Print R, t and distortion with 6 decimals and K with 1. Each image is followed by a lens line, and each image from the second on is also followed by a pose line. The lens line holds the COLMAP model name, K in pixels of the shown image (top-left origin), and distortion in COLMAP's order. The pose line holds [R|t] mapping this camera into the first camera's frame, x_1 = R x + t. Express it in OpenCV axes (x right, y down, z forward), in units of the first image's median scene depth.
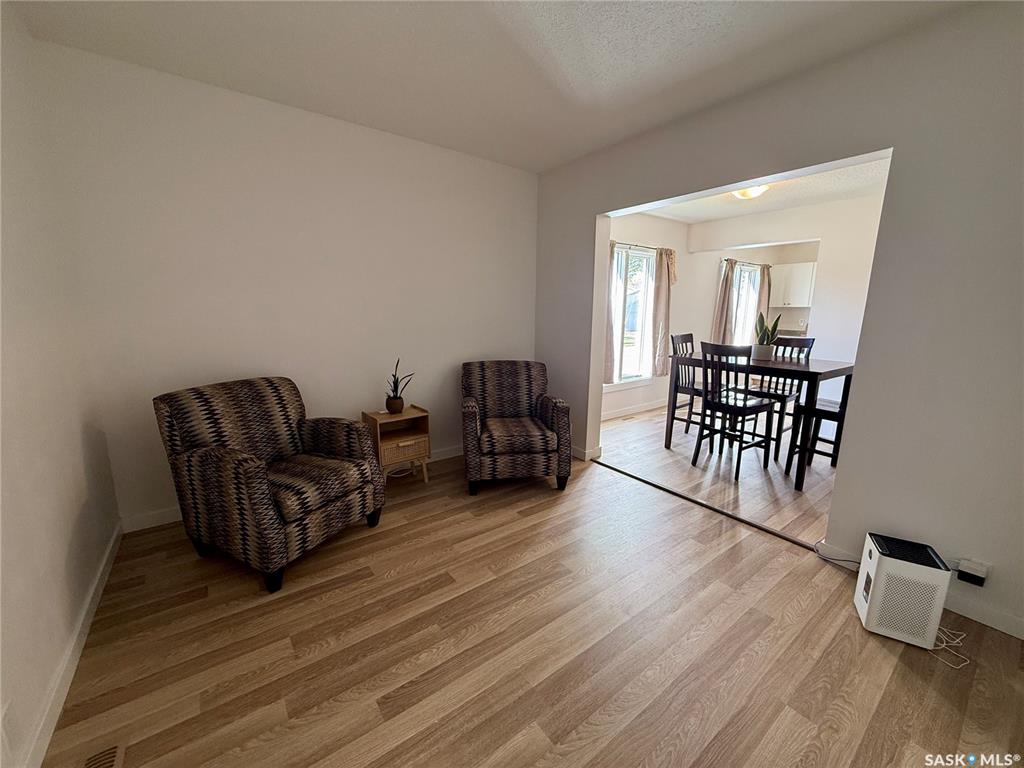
lens RADIAL K [[407.7, 0, 512.0], [0, 407.7, 384.0], [0, 0, 1]] dist [0.001520, 0.000469]
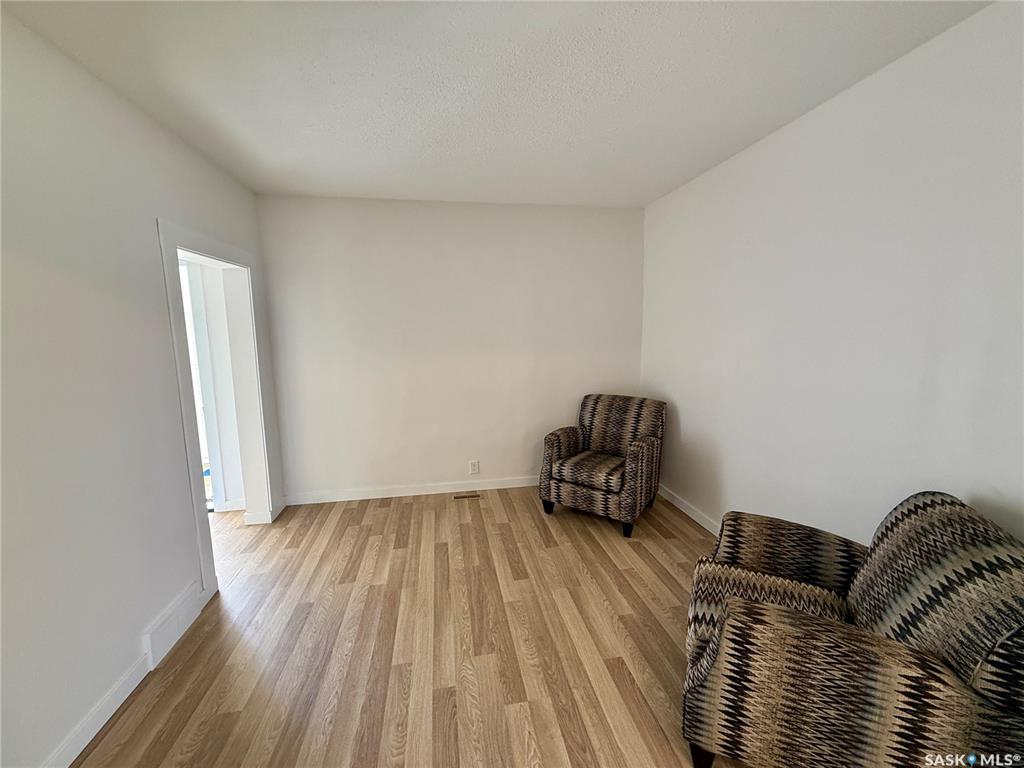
lens RADIAL K [[407.7, 0, 512.0], [0, 407.7, 384.0], [0, 0, 1]] dist [0.001520, 0.000469]
pose [[-0.446367, 0.113623, -0.887607, 1.033396], [-0.161876, 0.965289, 0.204973, -0.388242], [0.880086, 0.235176, -0.412481, 1.595610]]
